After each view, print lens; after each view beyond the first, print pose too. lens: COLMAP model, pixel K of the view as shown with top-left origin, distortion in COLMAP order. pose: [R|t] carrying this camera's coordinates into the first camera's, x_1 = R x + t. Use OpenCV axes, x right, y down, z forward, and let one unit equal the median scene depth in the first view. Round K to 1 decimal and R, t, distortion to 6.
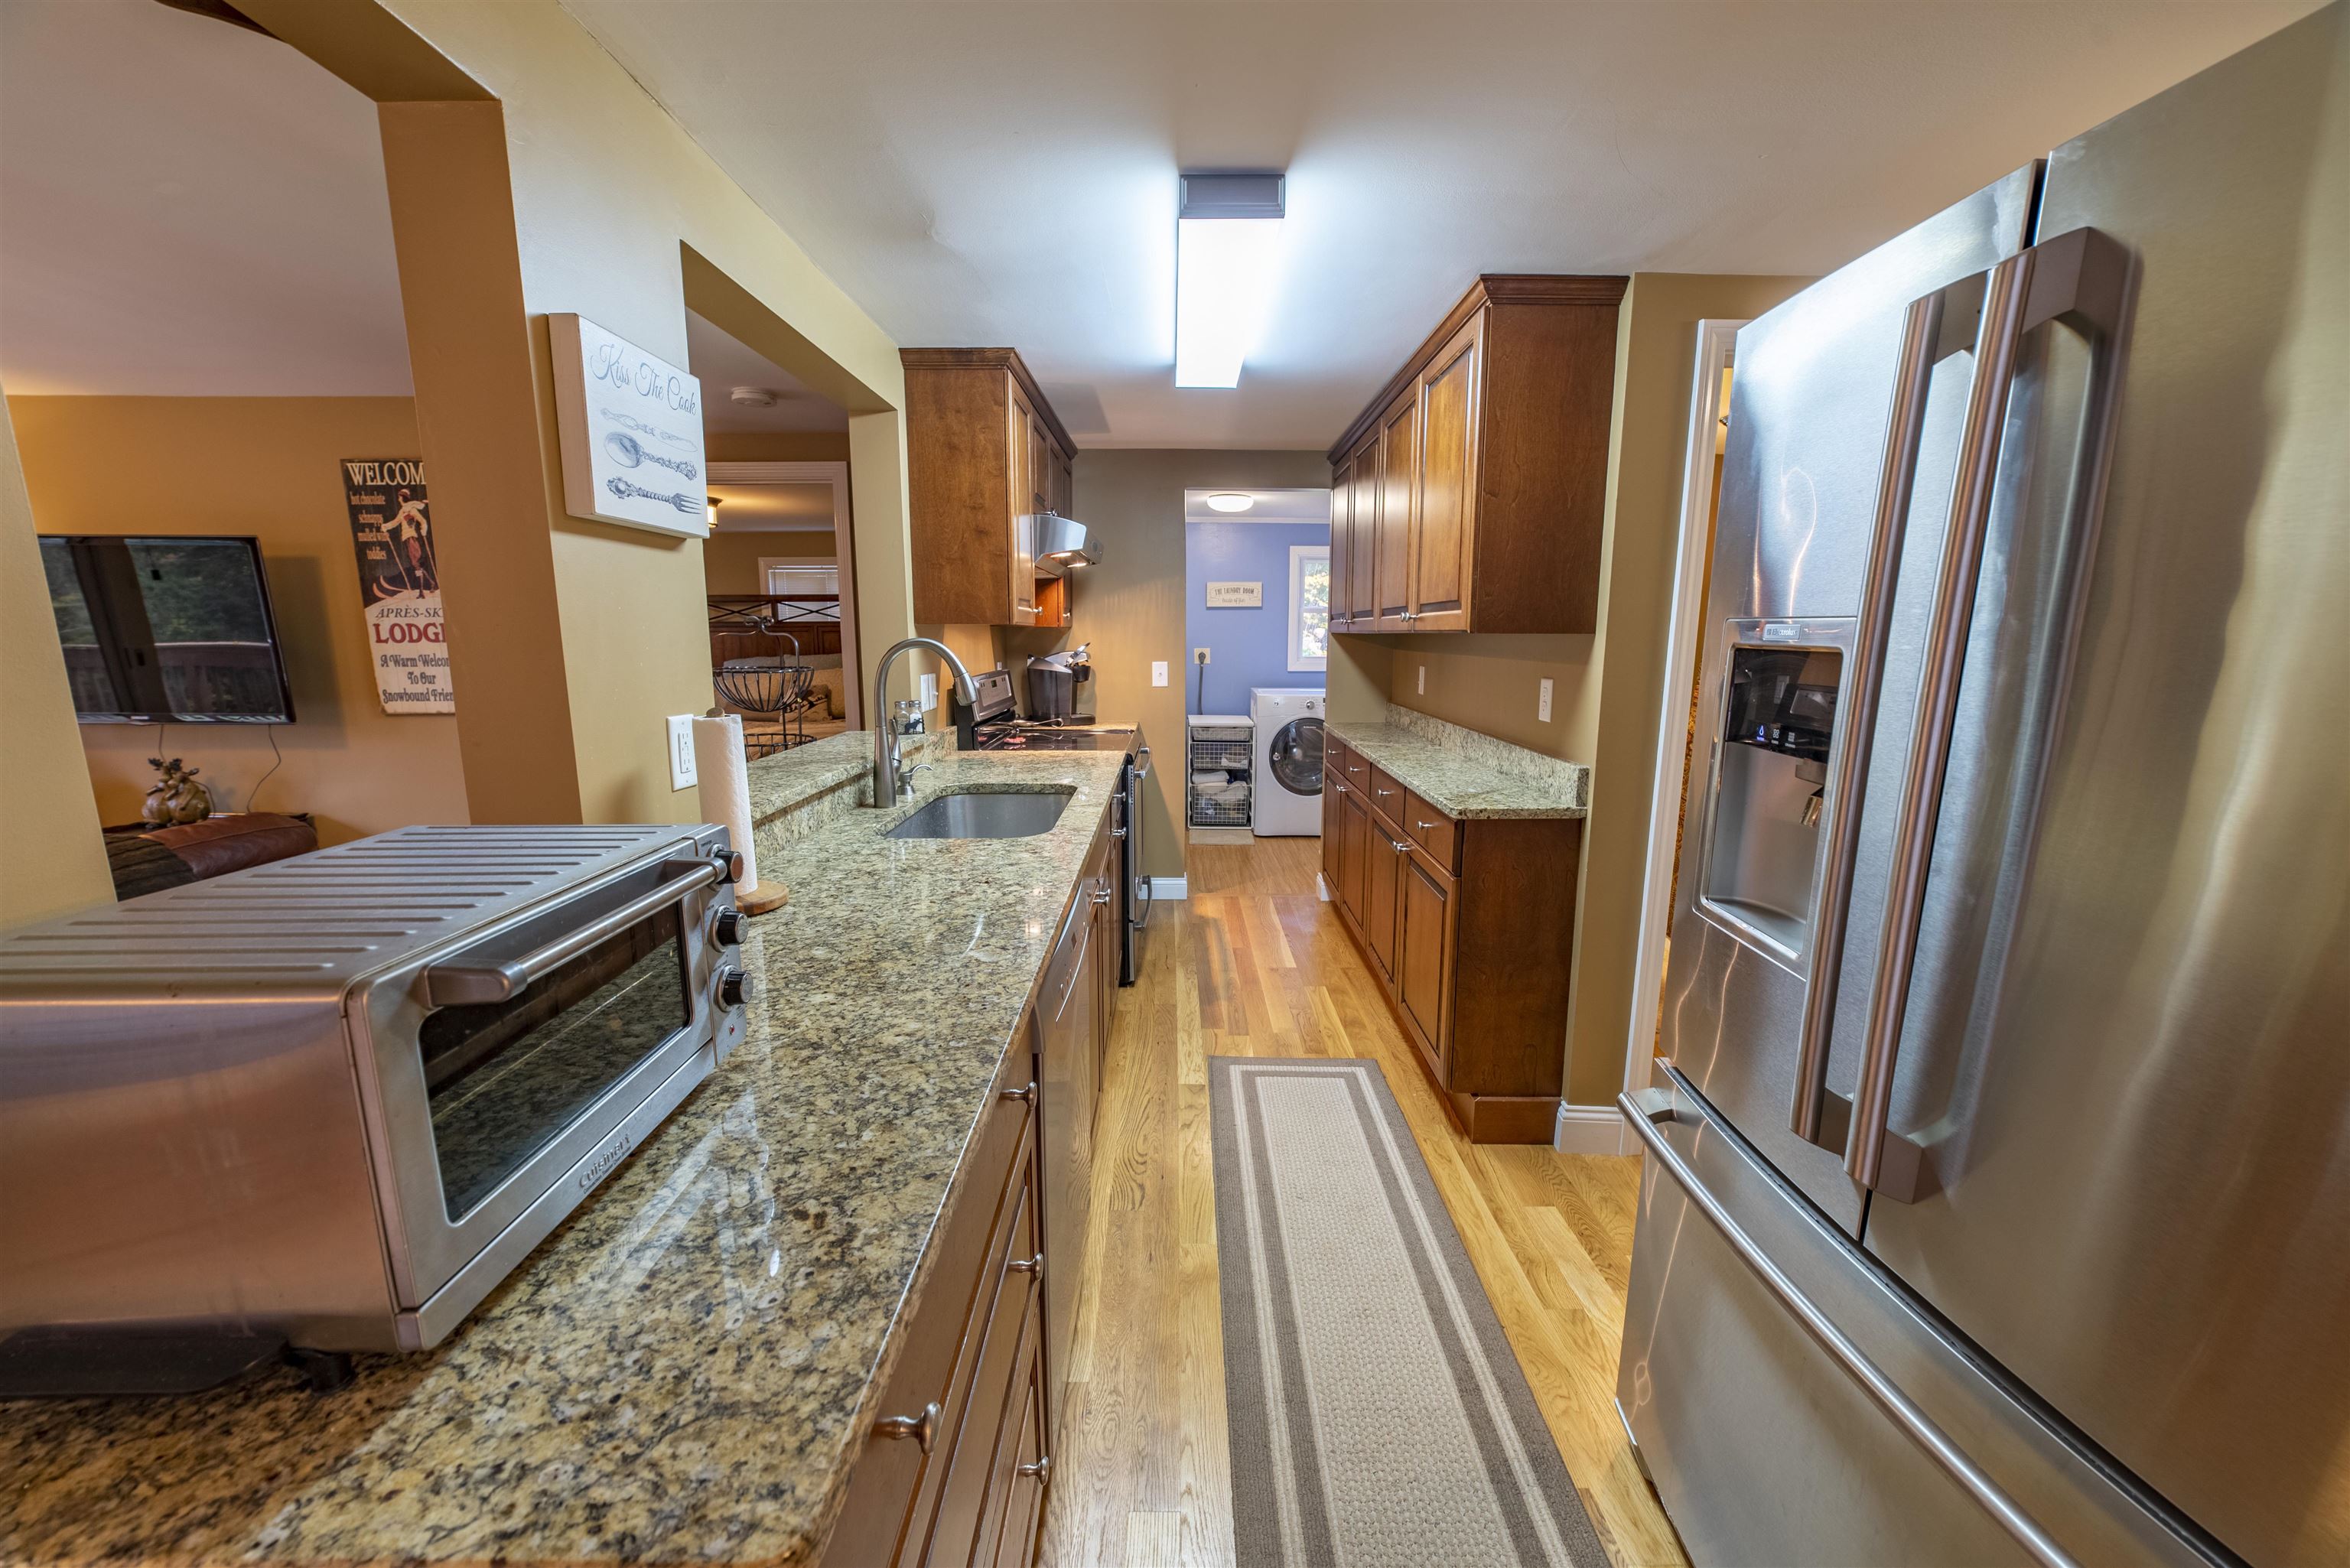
lens RADIAL K [[888.3, 0, 1173.3], [0, 888.3, 787.2], [0, 0, 1]] dist [-0.026411, 0.009759]
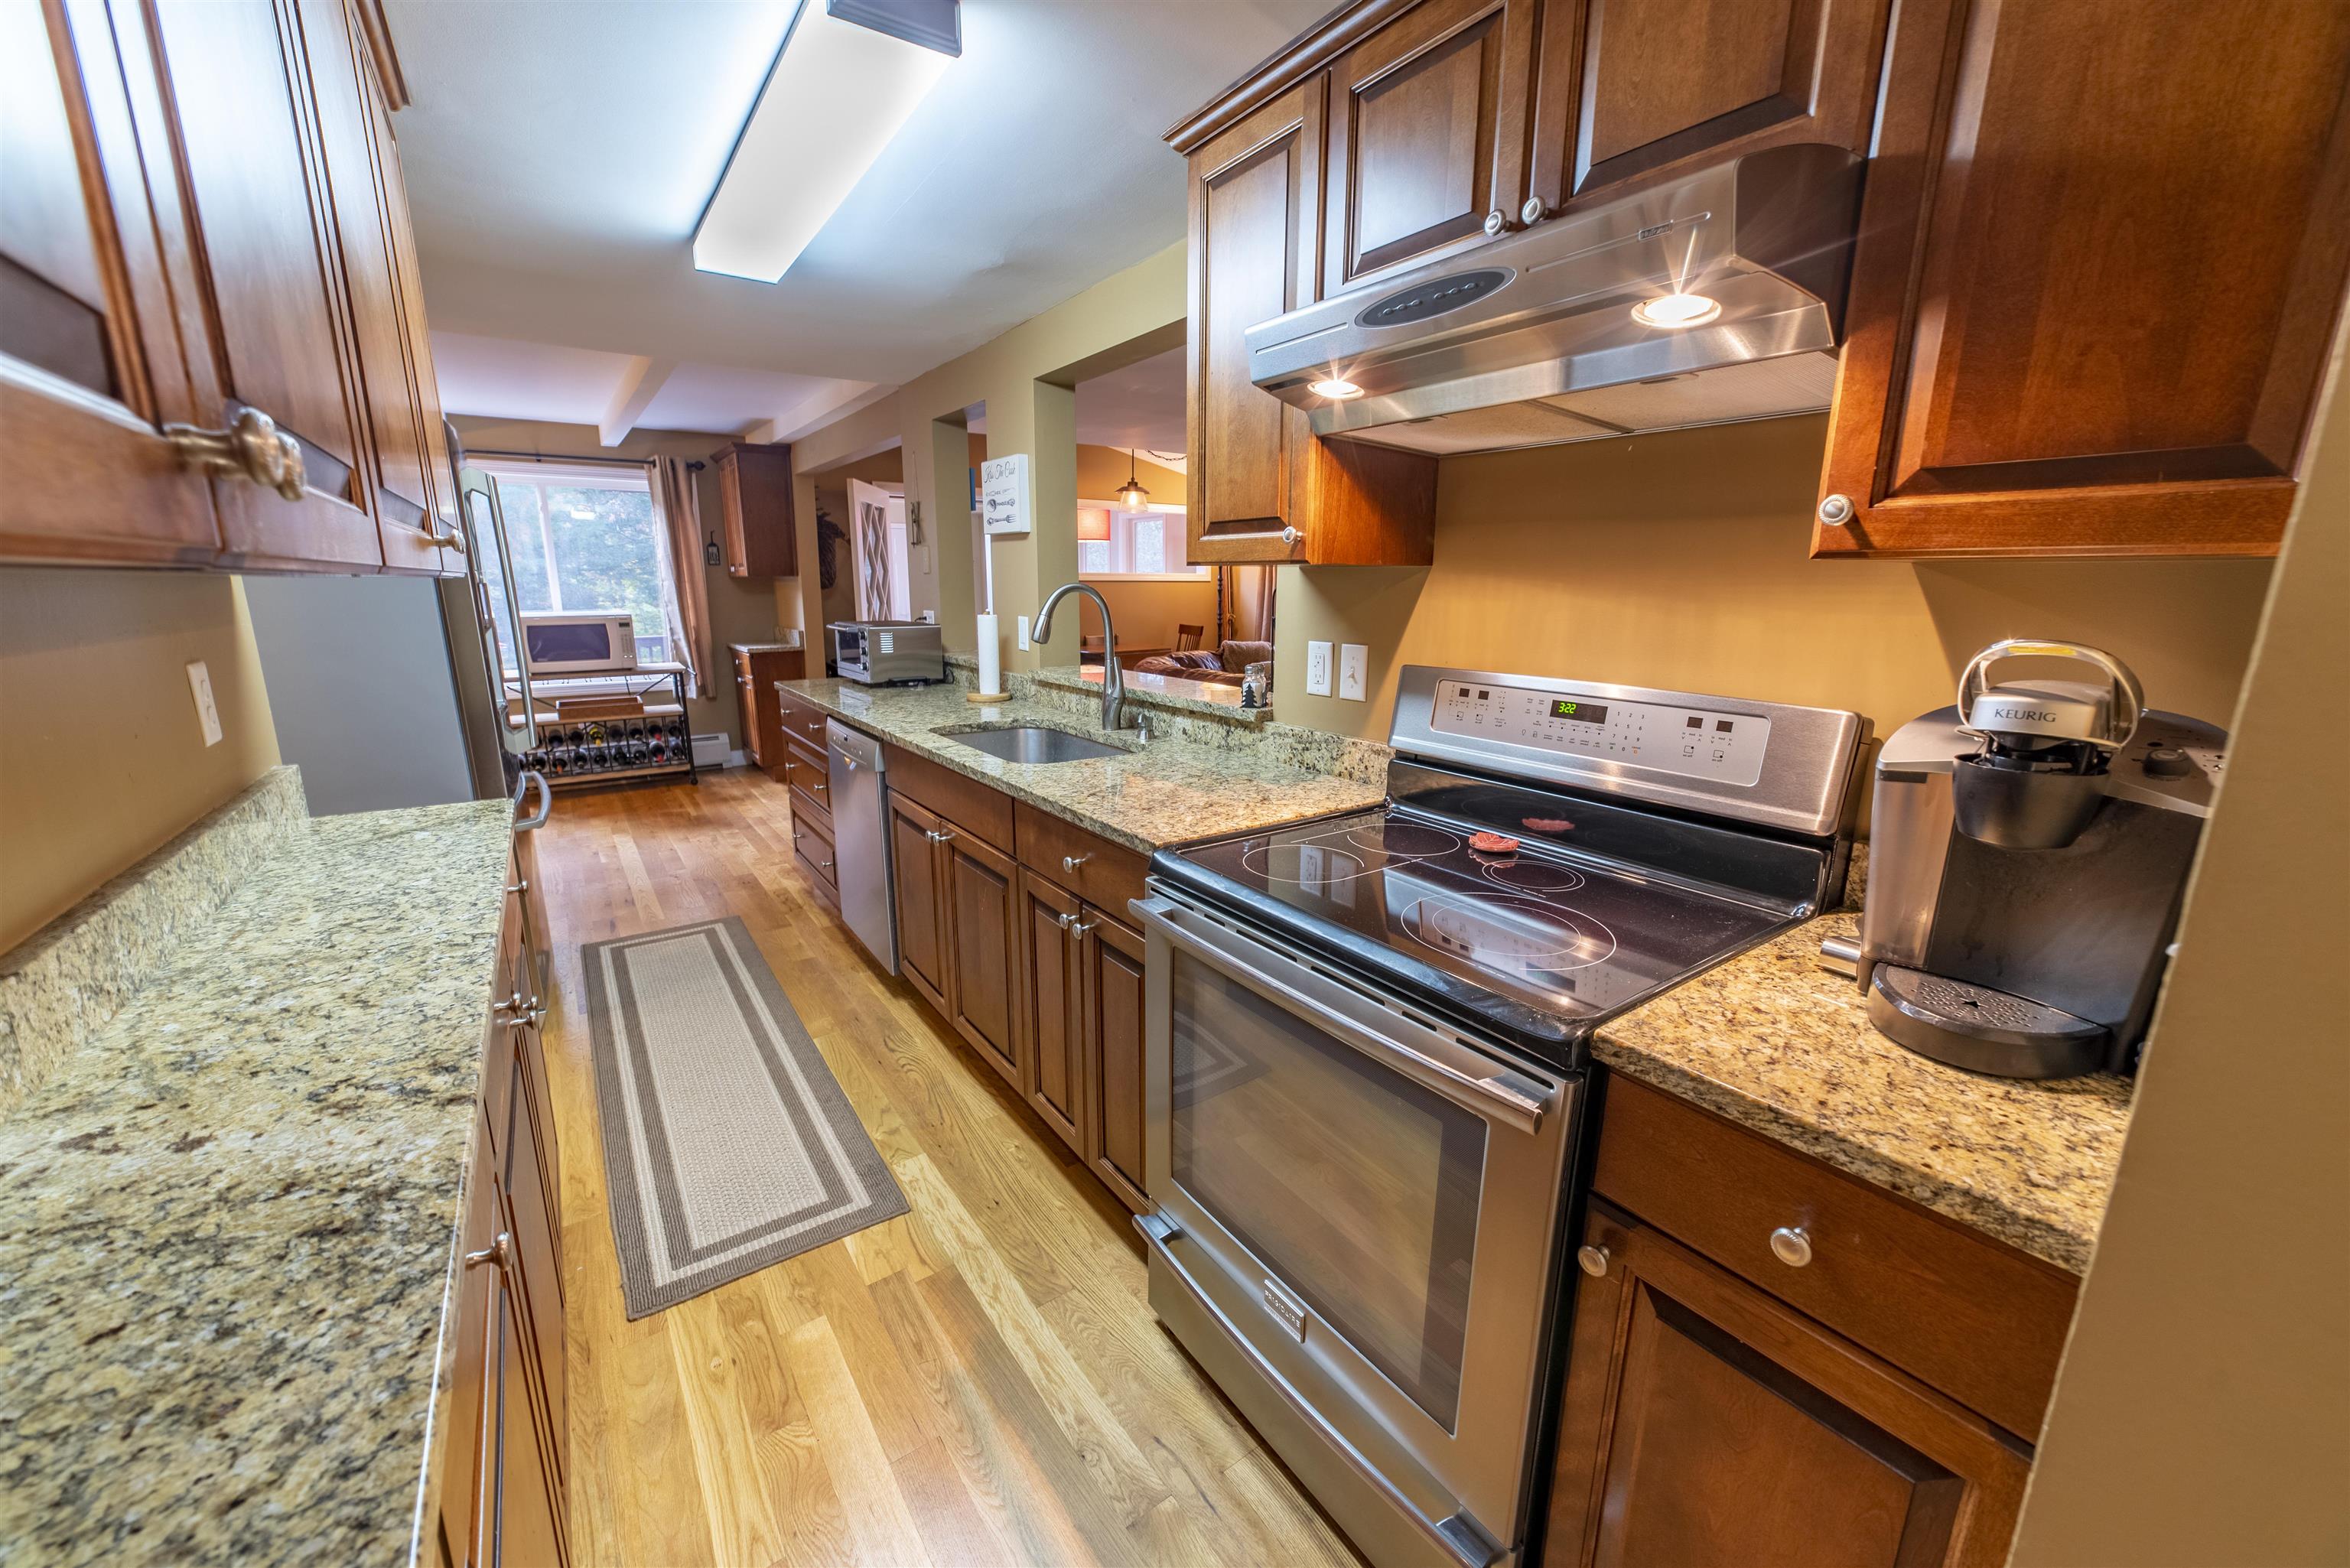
lens RADIAL K [[888.3, 0, 1173.3], [0, 888.3, 787.2], [0, 0, 1]] dist [-0.026411, 0.009759]
pose [[-0.812932, 0.129079, -0.567874, 0.491393], [-0.104172, 0.927167, 0.359873, -0.586516], [0.572966, 0.351709, -0.740277, 3.384144]]
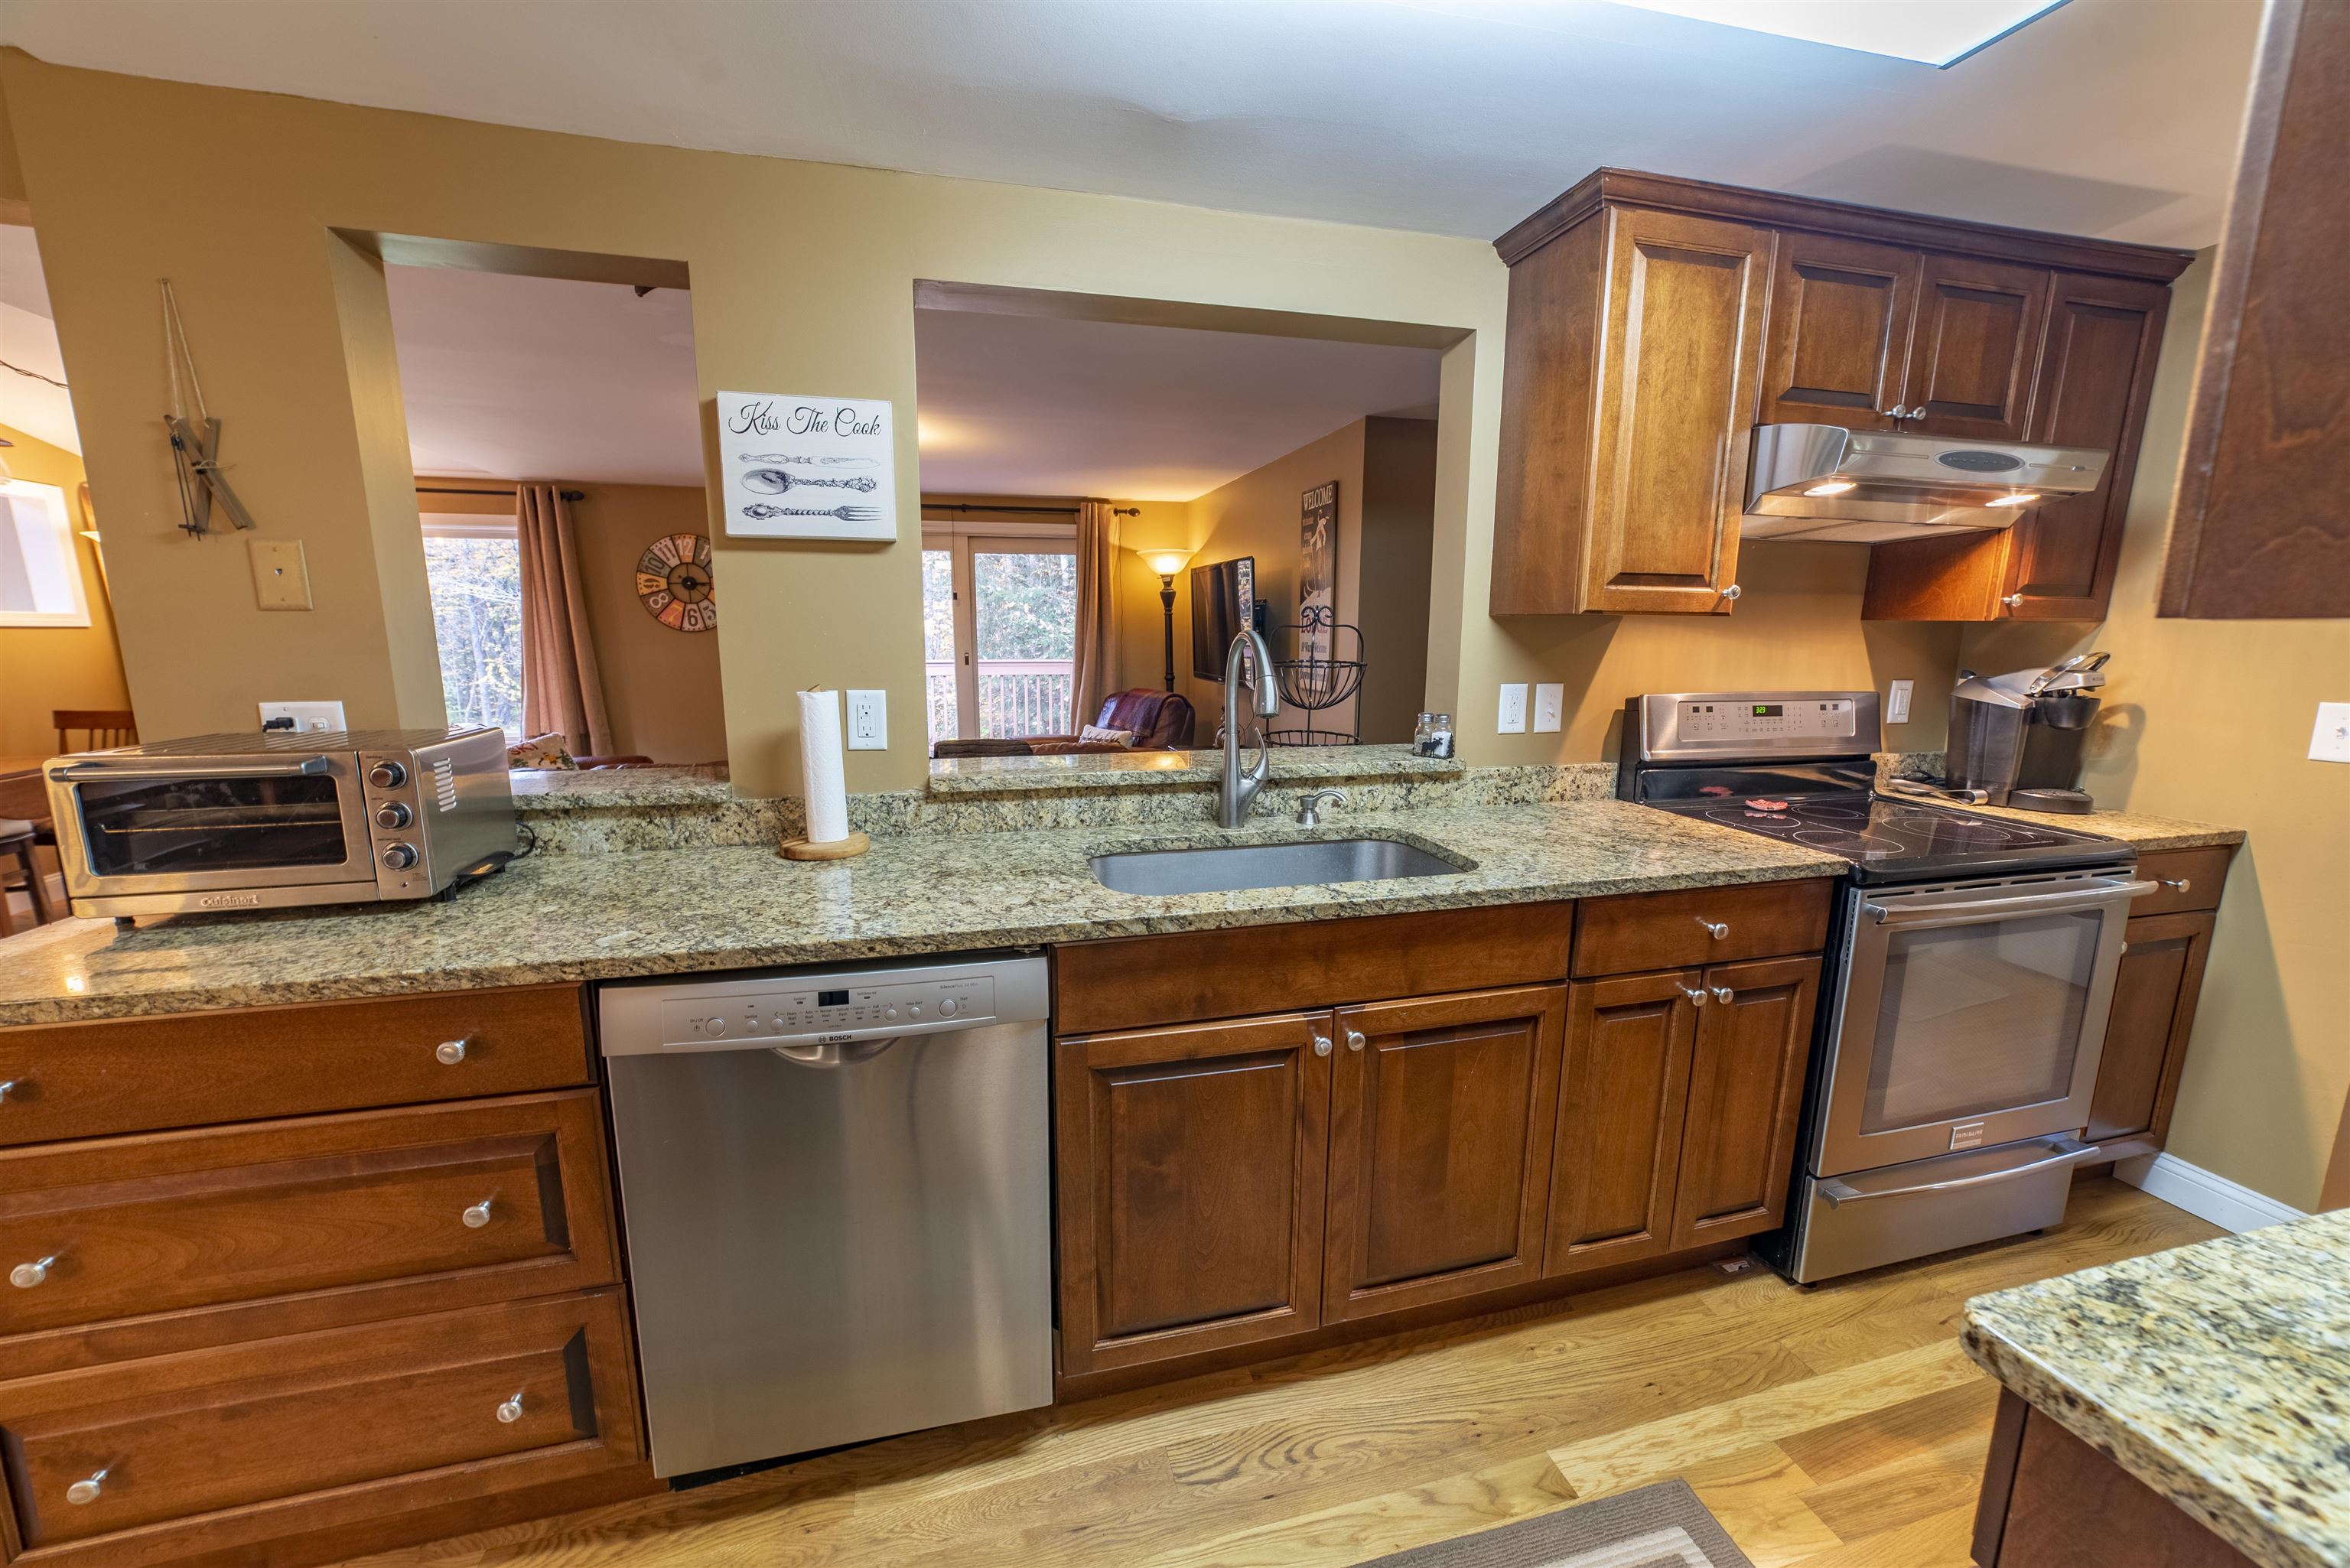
lens RADIAL K [[888.3, 0, 1173.3], [0, 888.3, 787.2], [0, 0, 1]] dist [-0.026411, 0.009759]
pose [[0.253322, 0.174002, -0.951605, 0.827112], [-0.170804, 0.976281, 0.133045, -0.209291], [0.952184, 0.128835, 0.277034, 1.224001]]
